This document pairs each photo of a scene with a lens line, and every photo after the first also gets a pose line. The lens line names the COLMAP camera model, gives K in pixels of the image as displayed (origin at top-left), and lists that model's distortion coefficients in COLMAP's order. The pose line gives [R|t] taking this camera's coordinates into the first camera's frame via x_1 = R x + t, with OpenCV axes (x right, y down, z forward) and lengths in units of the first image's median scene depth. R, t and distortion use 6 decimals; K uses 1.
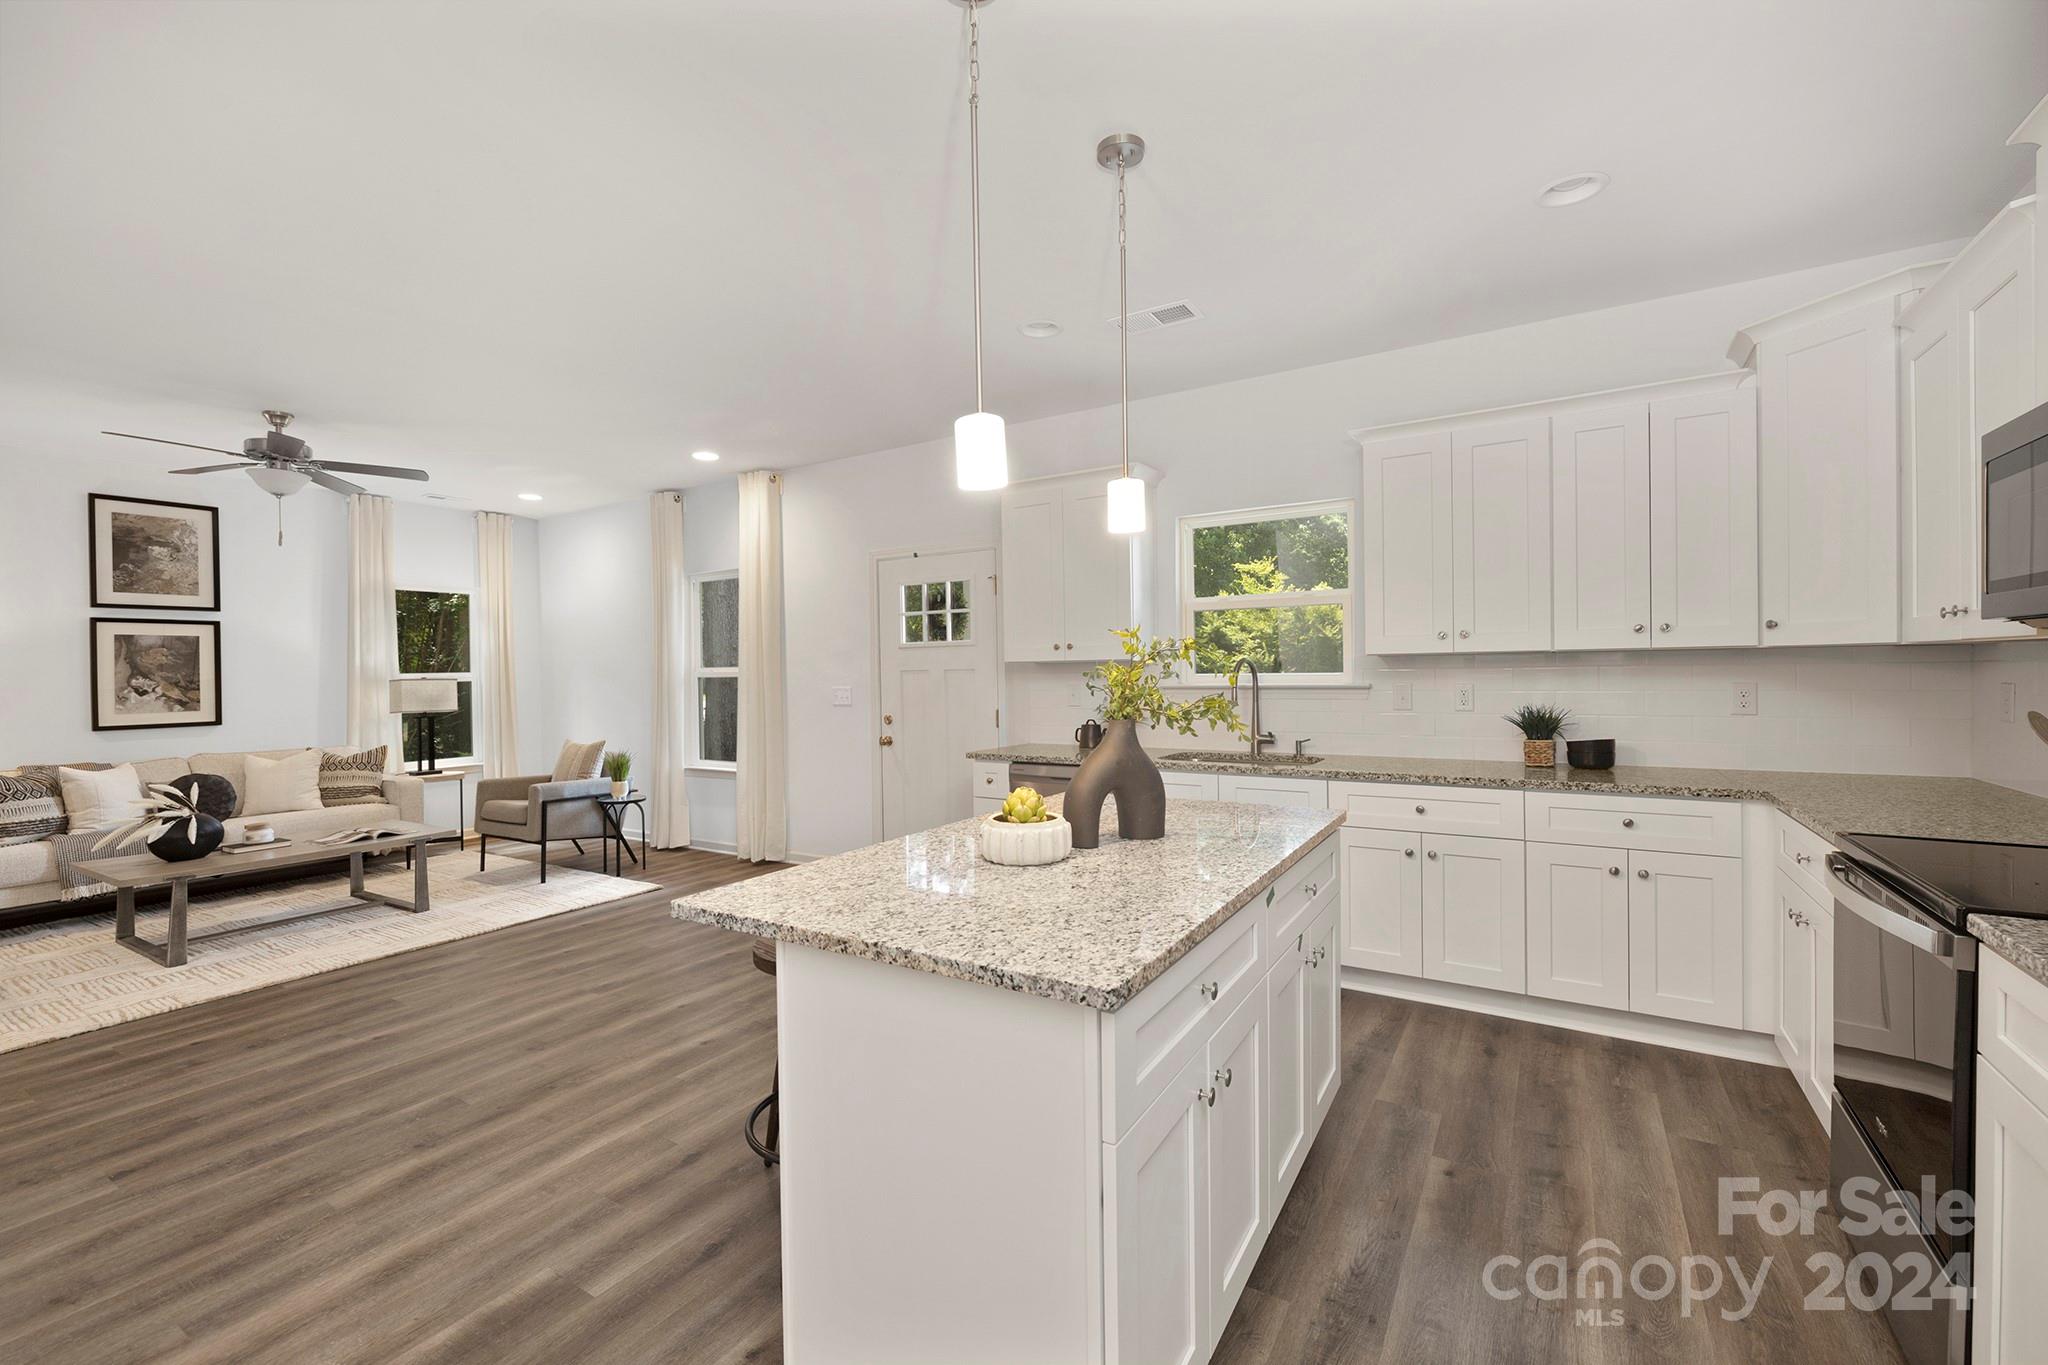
lens RADIAL K [[903.9, 0, 1027.5], [0, 903.9, 682.5], [0, 0, 1]] dist [0.009162, -0.001682]
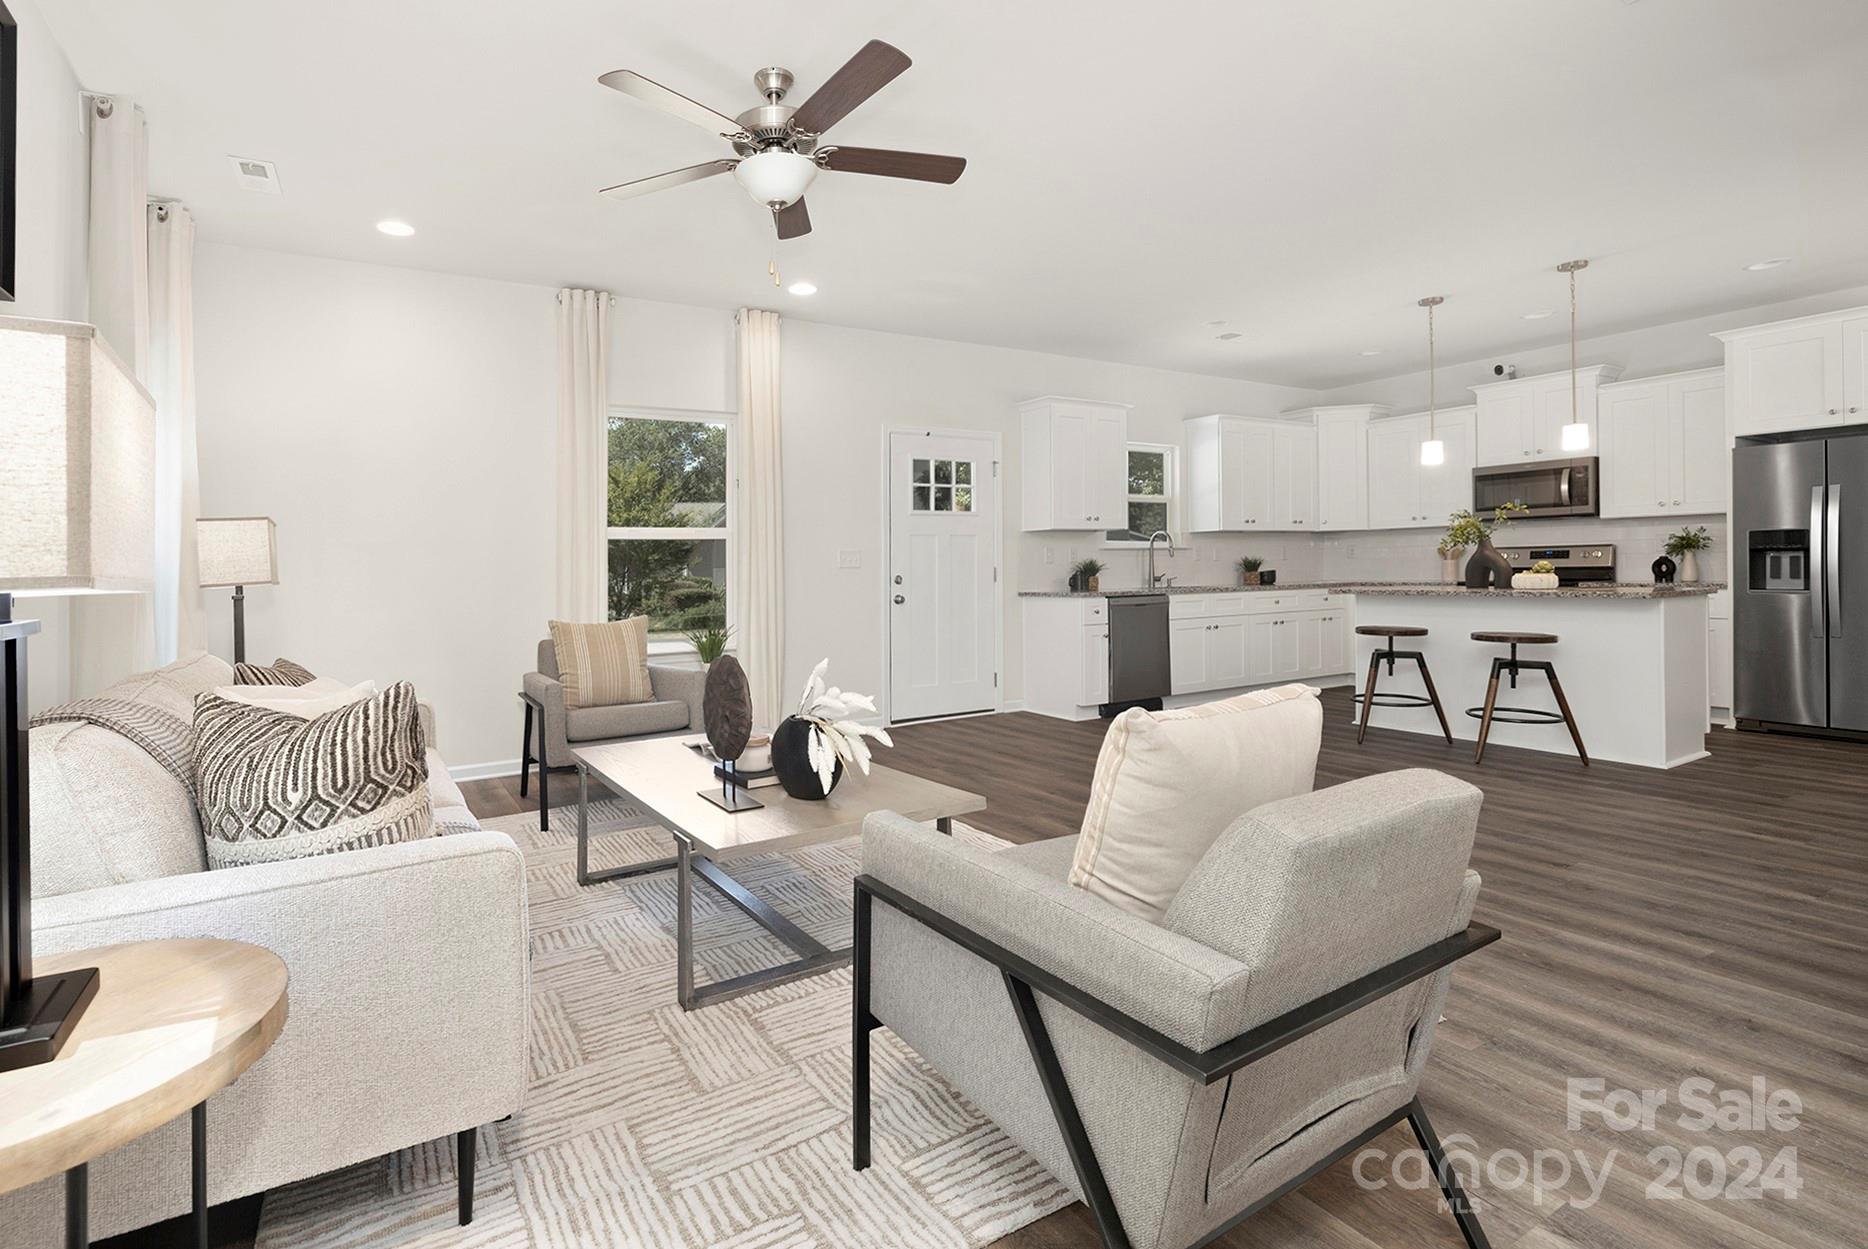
lens RADIAL K [[874.5, 0, 829.1], [0, 874.5, 563.2], [0, 0, 1]] dist [0.005098, -0.001368]
pose [[0.471343, 0.011815, 0.881871, -1.139344], [0.024292, 0.999357, -0.026373, 0.047766], [-0.881615, 0.033853, 0.470753, 0.586300]]
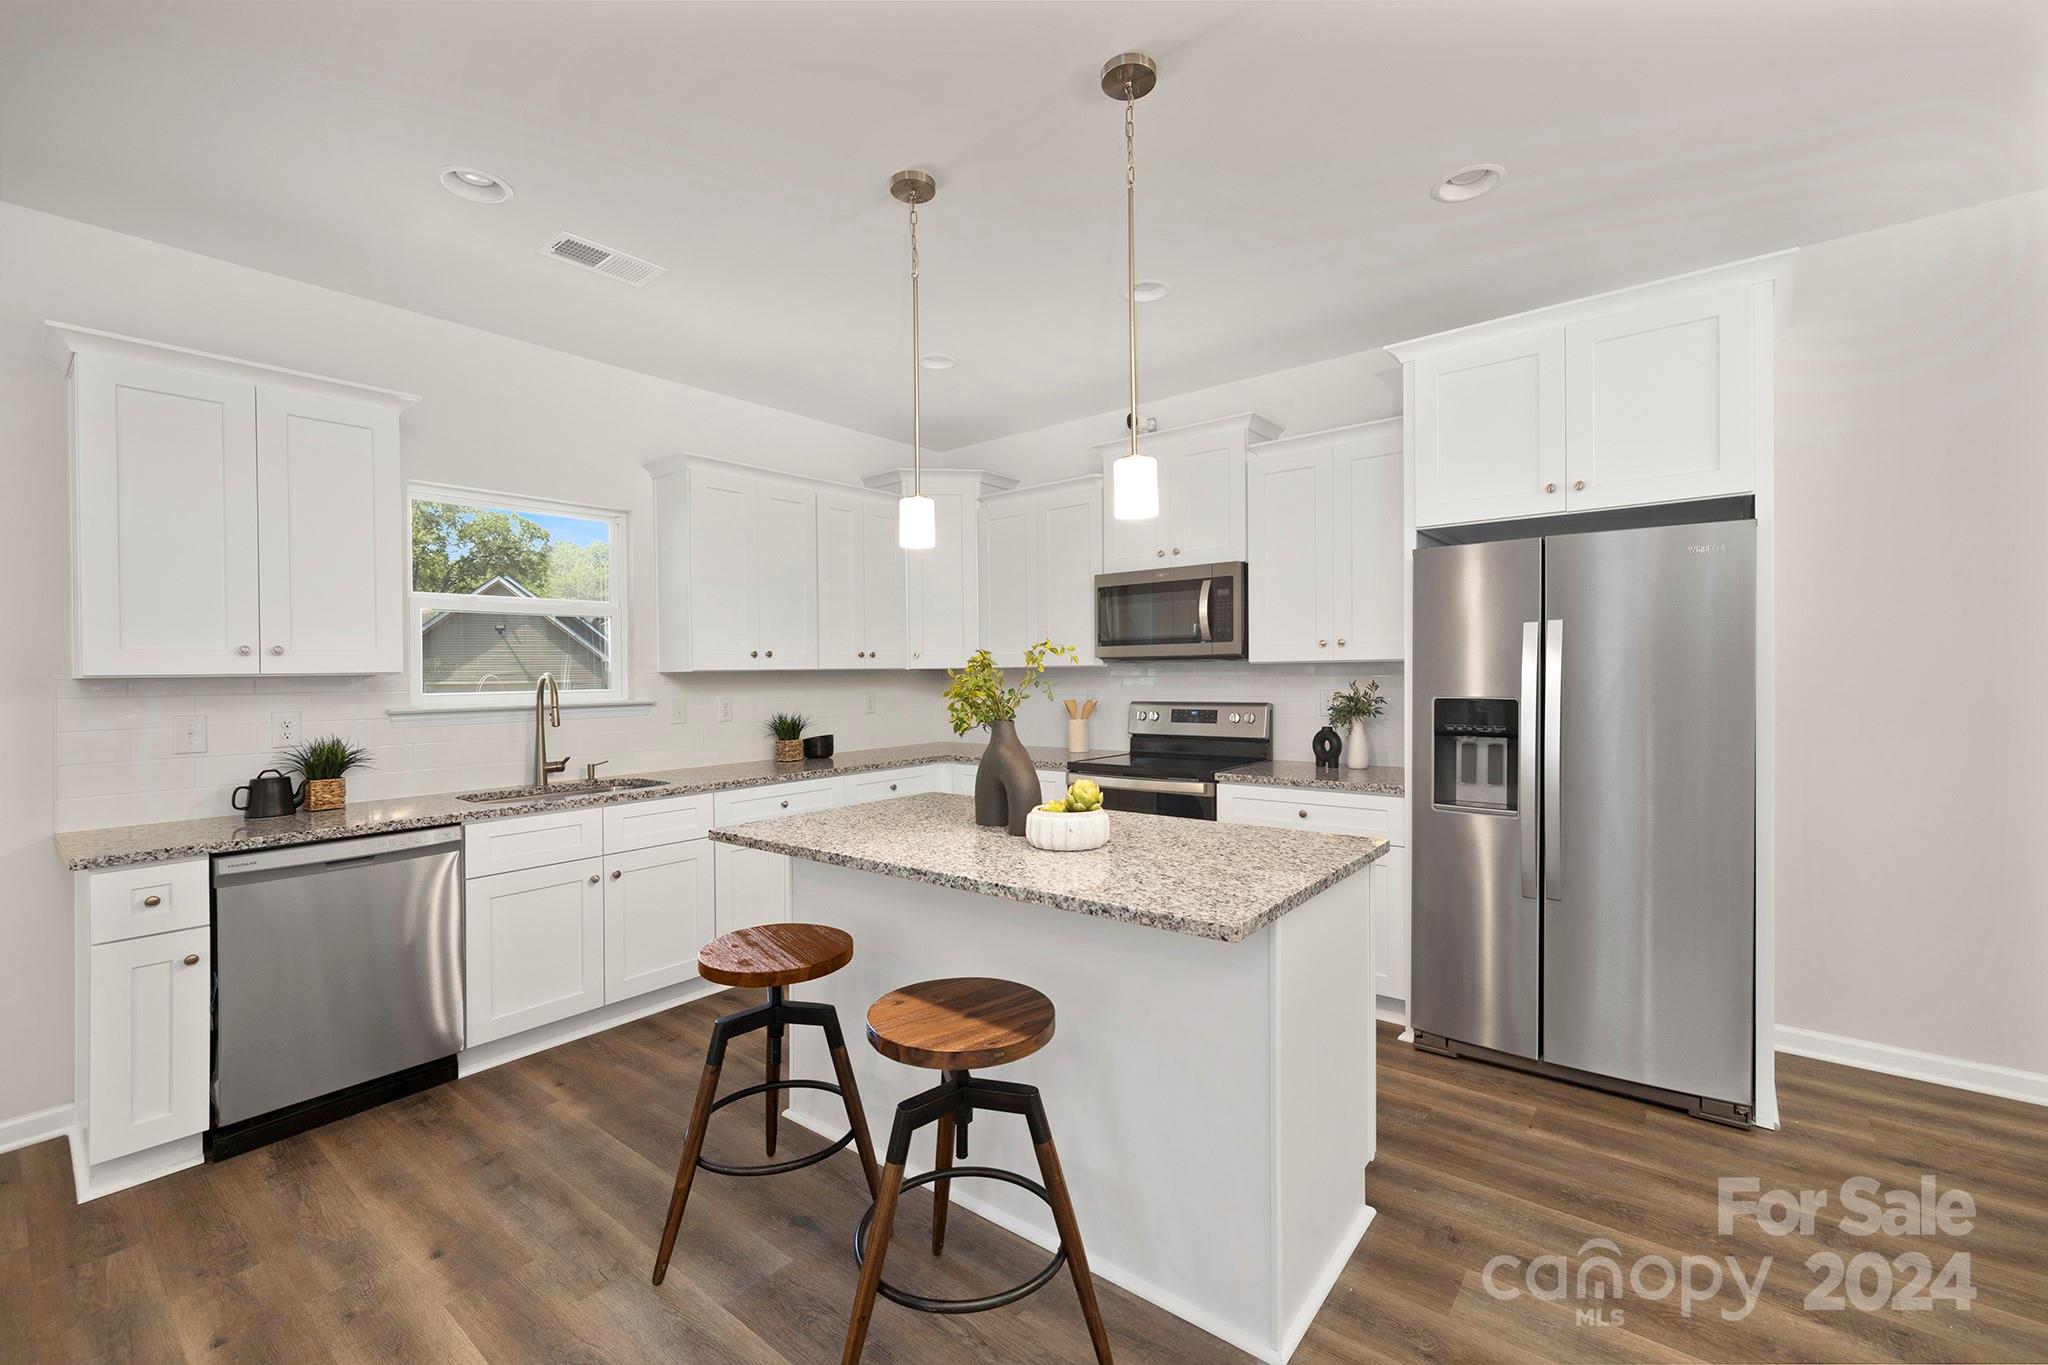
lens RADIAL K [[903.9, 0, 1029.7], [0, 903.9, 683.5], [0, 0, 1]] dist [0.009162, -0.001682]
pose [[0.084614, 0.001495, 0.996413, -0.426460], [0.029338, 0.999562, -0.003991, -0.000311], [-0.995982, 0.029570, 0.084533, 0.360511]]
